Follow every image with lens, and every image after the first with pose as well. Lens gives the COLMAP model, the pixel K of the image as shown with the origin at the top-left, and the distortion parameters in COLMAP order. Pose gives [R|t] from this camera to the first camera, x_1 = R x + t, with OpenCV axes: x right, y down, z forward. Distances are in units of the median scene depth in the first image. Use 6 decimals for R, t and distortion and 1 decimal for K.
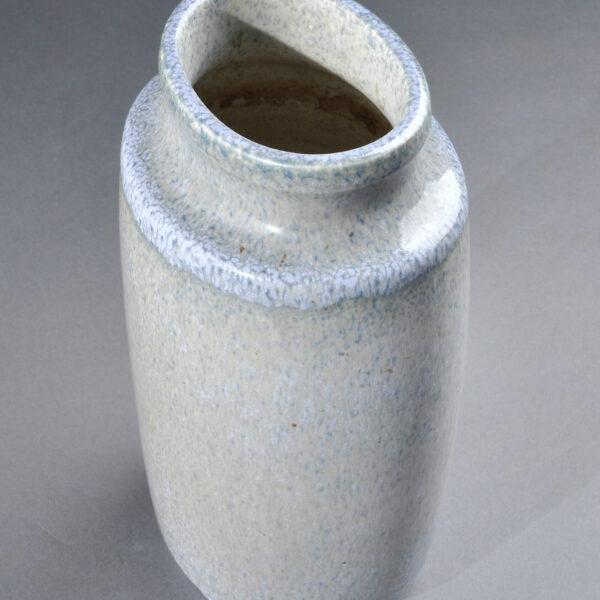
lens RADIAL K [[1452.5, 0, 300.4], [0, 1452.5, 300.0], [0, 0, 1]] dist [0.160174, 0.000000]
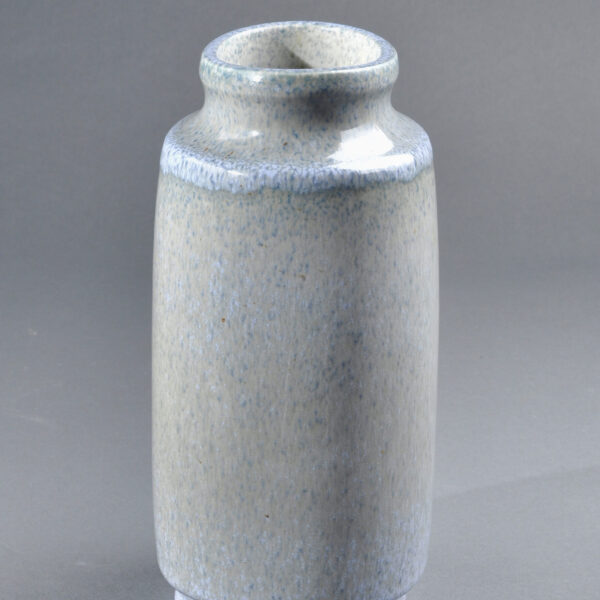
lens RADIAL K [[2356.8, 0, 301.2], [0, 2356.8, 298.4], [0, 0, 1]] dist [0.411053, 0.000000]
pose [[0.907865, 0.128579, -0.399059, 0.826947], [-0.297793, 0.867758, -0.397889, 0.826252], [0.295127, 0.480067, 0.826097, -0.576764]]
